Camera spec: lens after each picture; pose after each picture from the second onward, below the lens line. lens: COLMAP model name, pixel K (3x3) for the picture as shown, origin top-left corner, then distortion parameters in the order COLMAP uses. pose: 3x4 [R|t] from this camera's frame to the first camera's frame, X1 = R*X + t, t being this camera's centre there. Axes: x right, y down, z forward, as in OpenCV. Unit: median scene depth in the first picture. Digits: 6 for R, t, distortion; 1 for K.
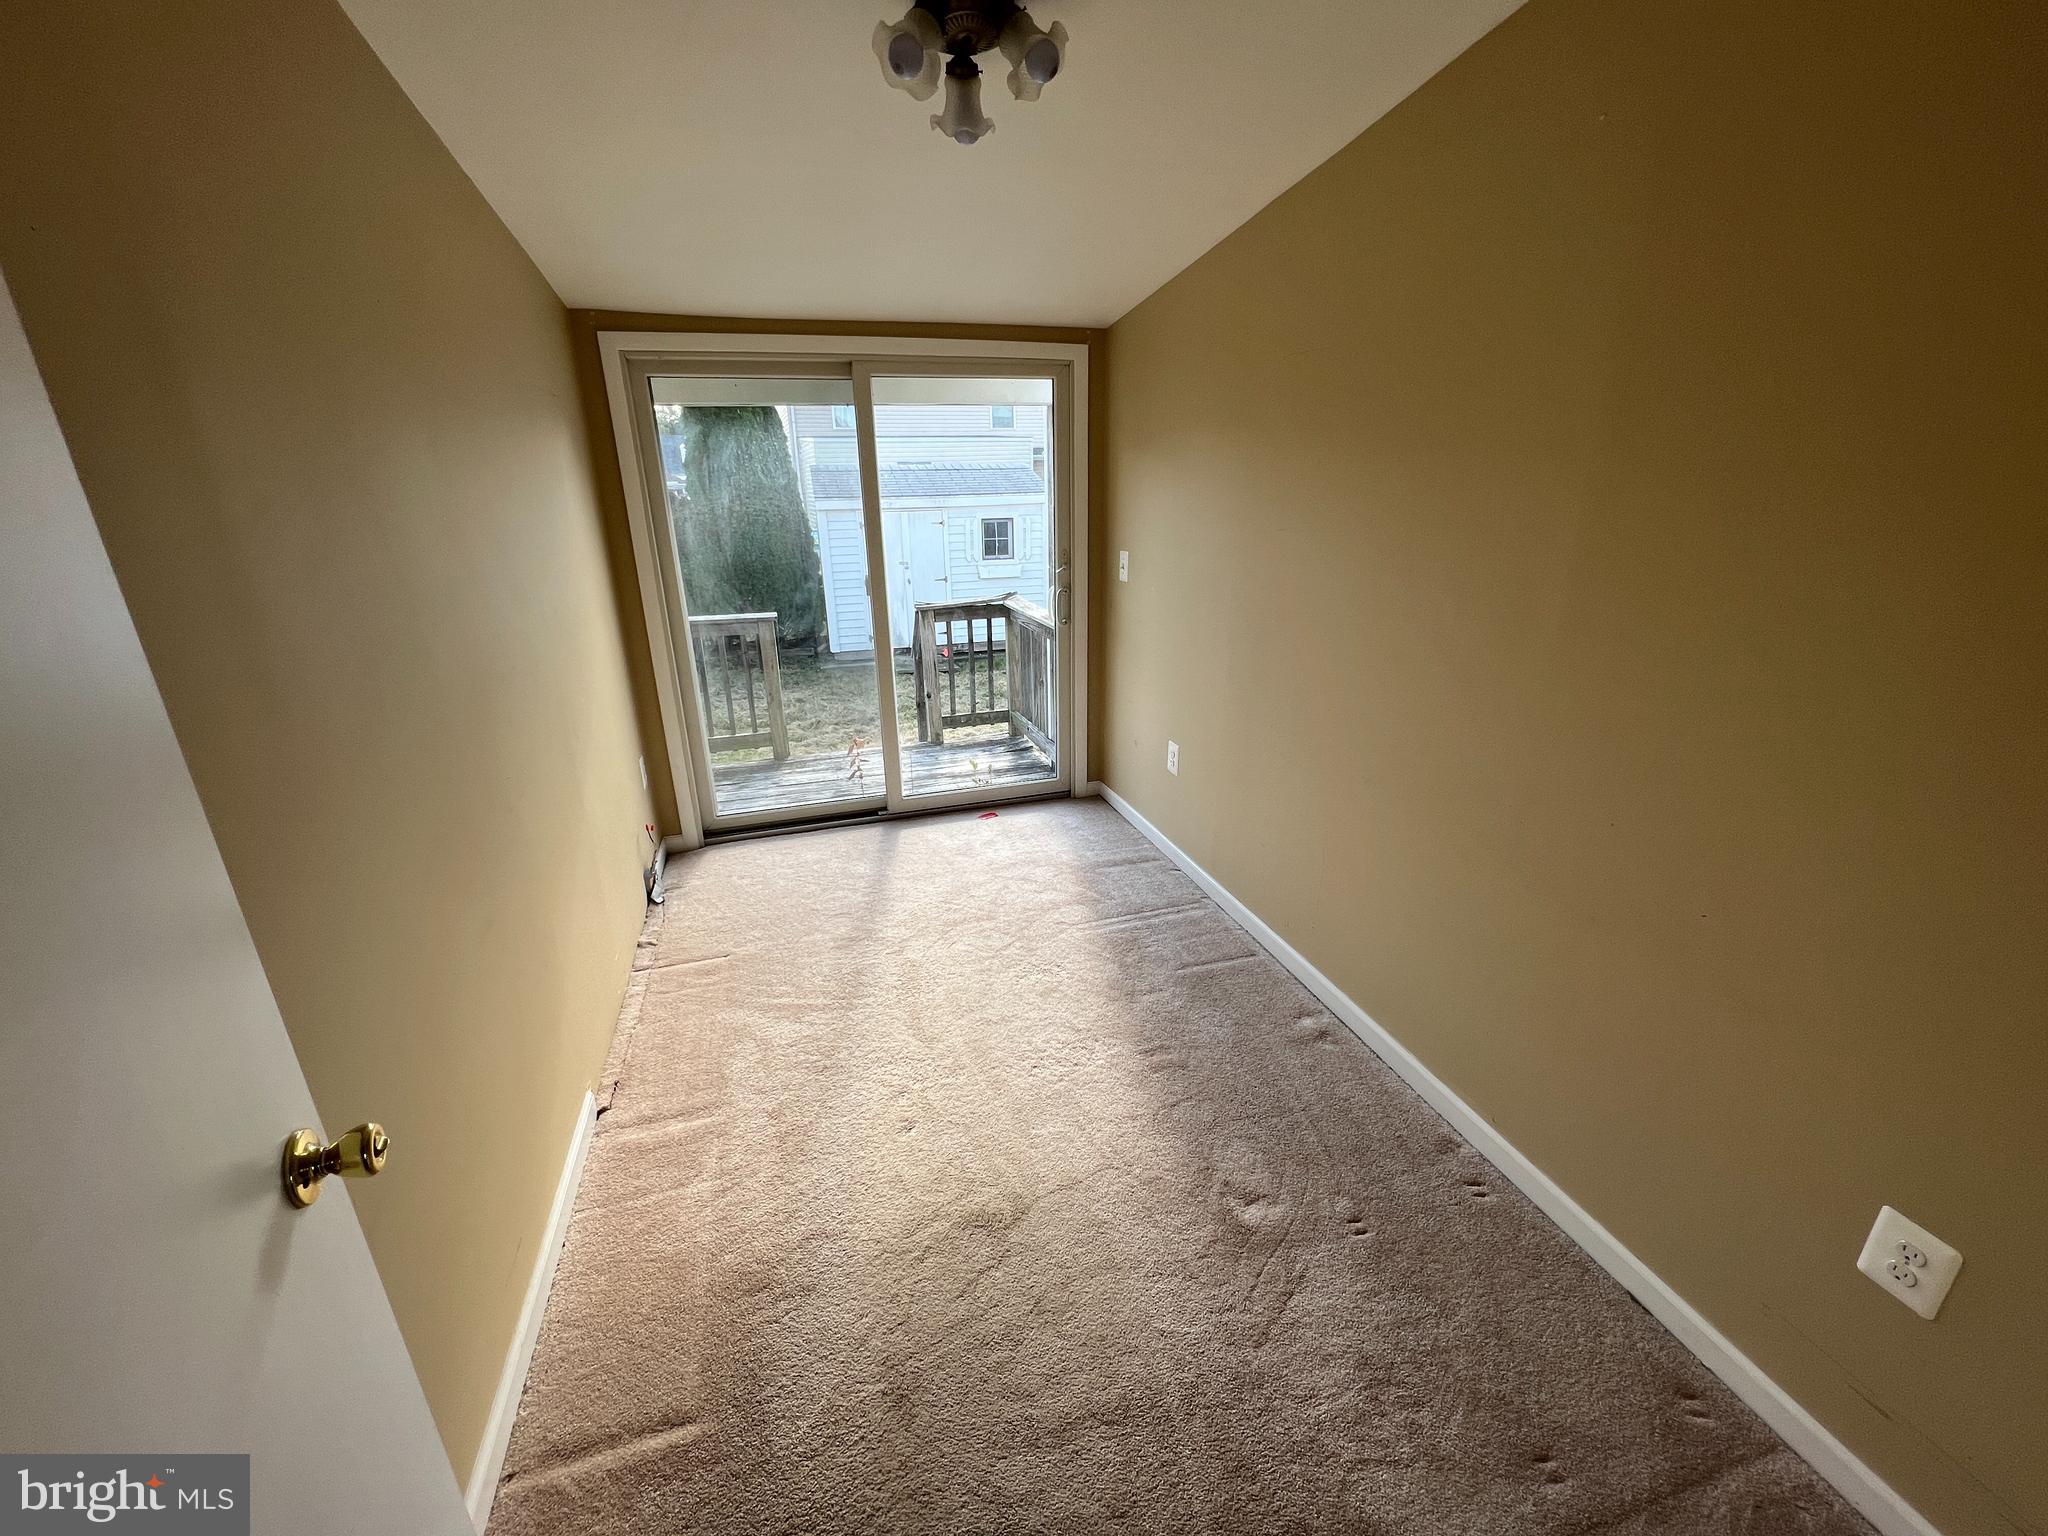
lens RADIAL K [[817.4, 0, 1024.0], [0, 817.4, 768.0], [0, 0, 1]] dist [0.000263, -0.000038]
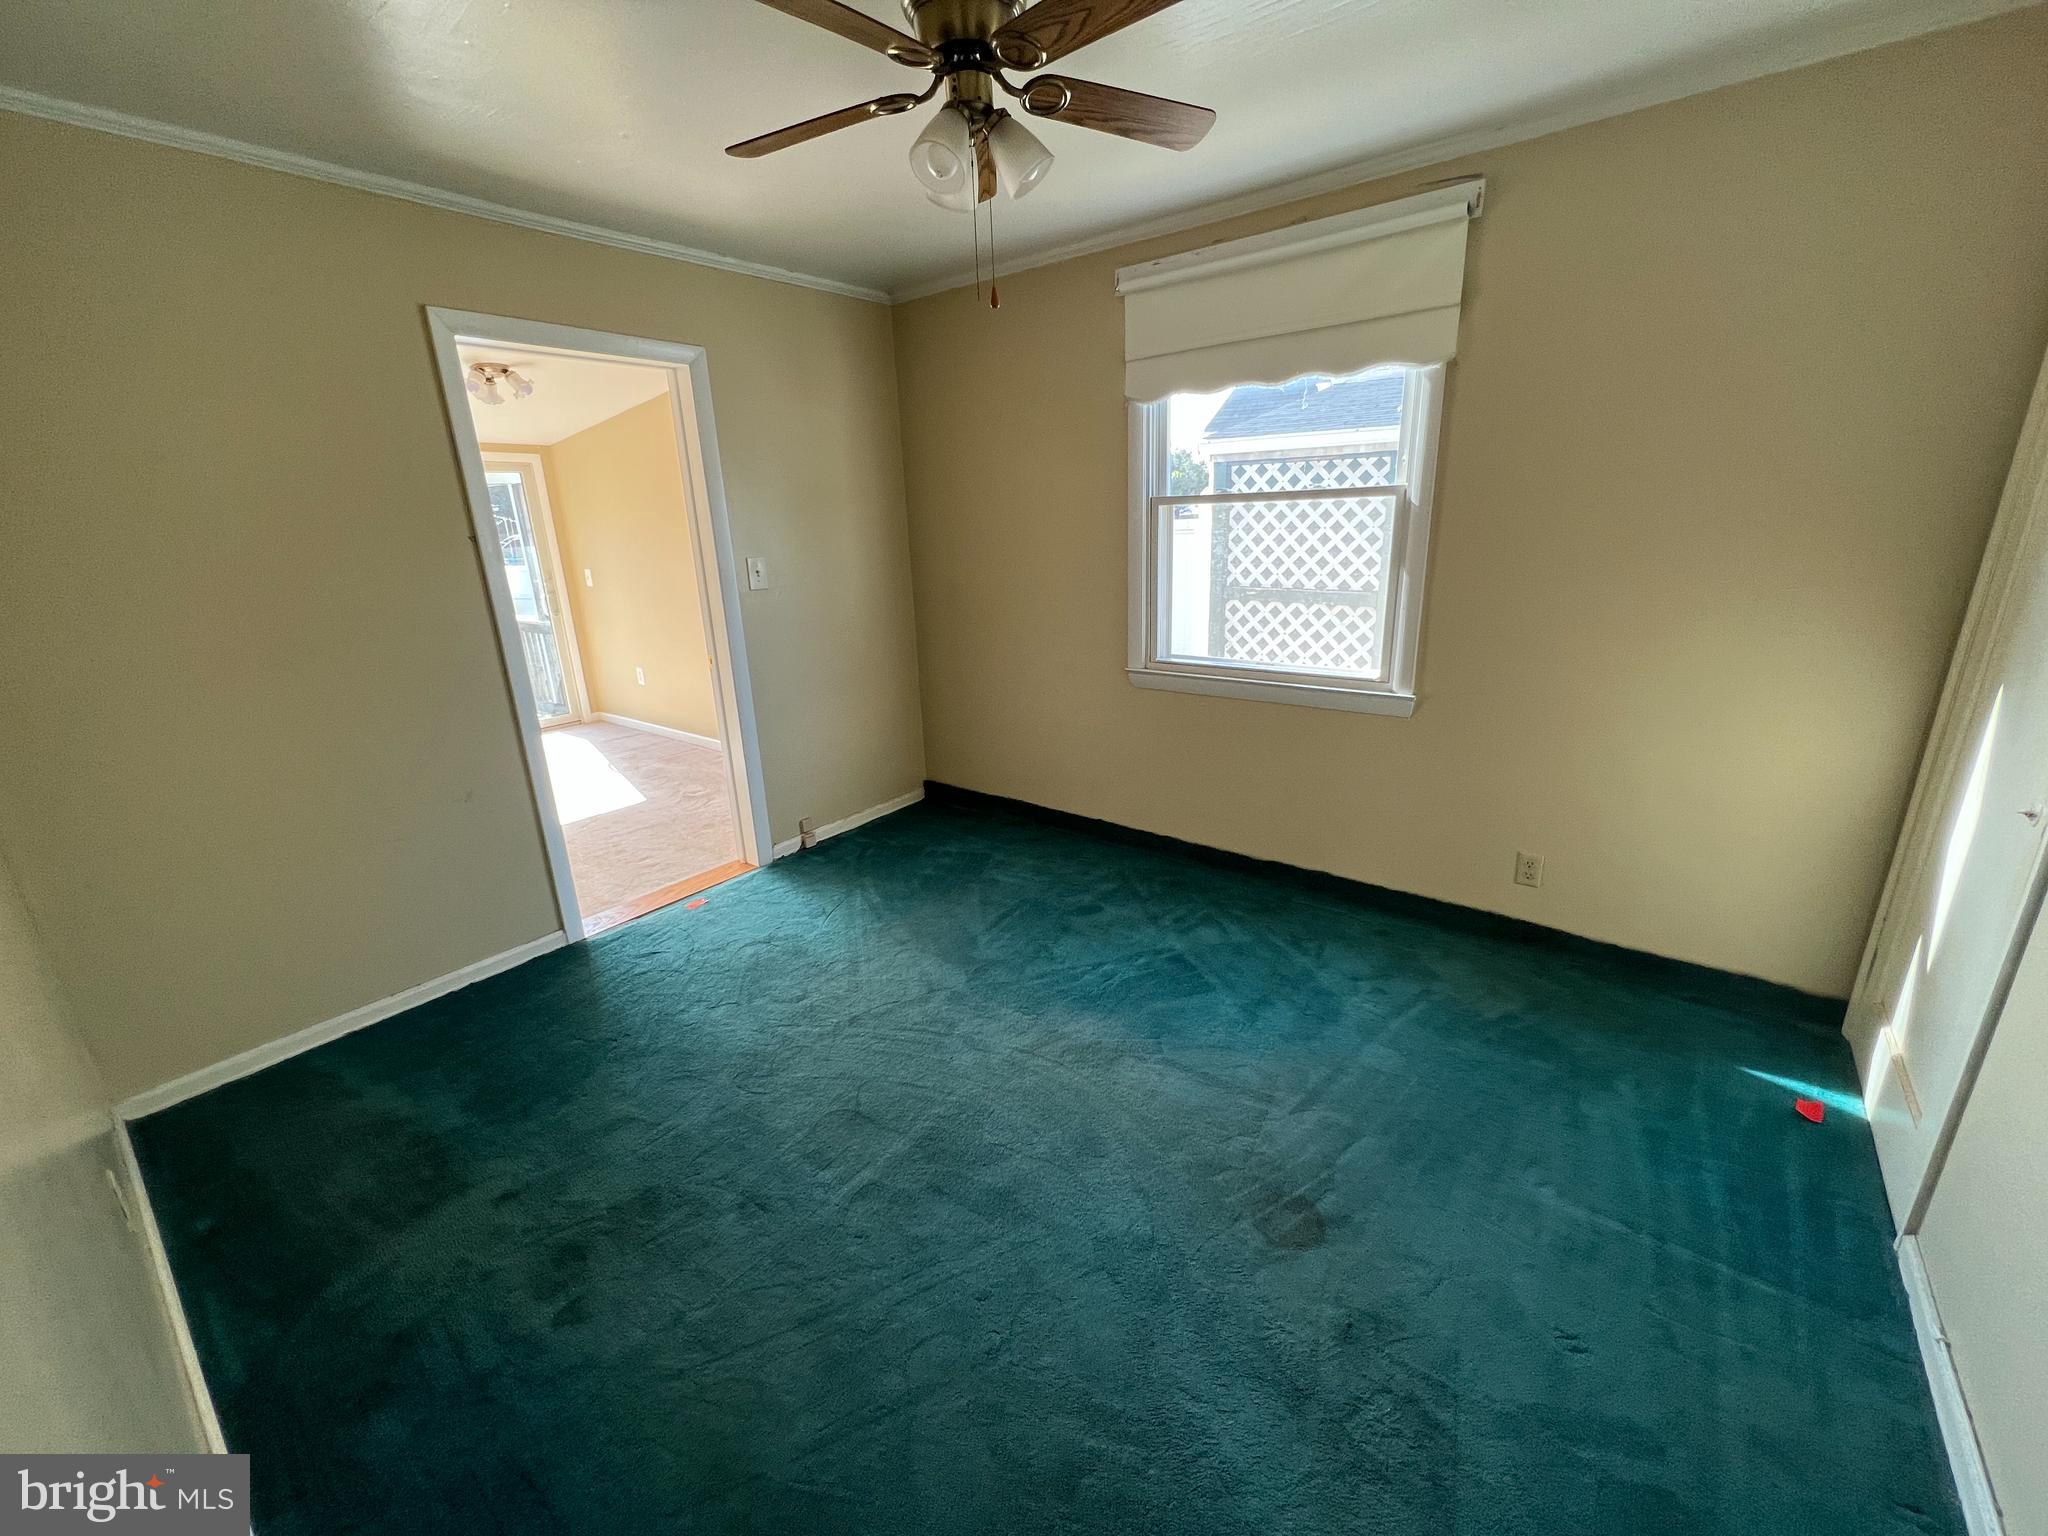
lens RADIAL K [[817.4, 0, 1024.0], [0, 817.4, 768.0], [0, 0, 1]] dist [0.000263, -0.000038]
pose [[0.815492, -0.181954, 0.549424, -0.162158], [0.207450, 0.978114, 0.016013, 0.340832], [-0.540313, 0.100920, 0.835391, -0.981748]]
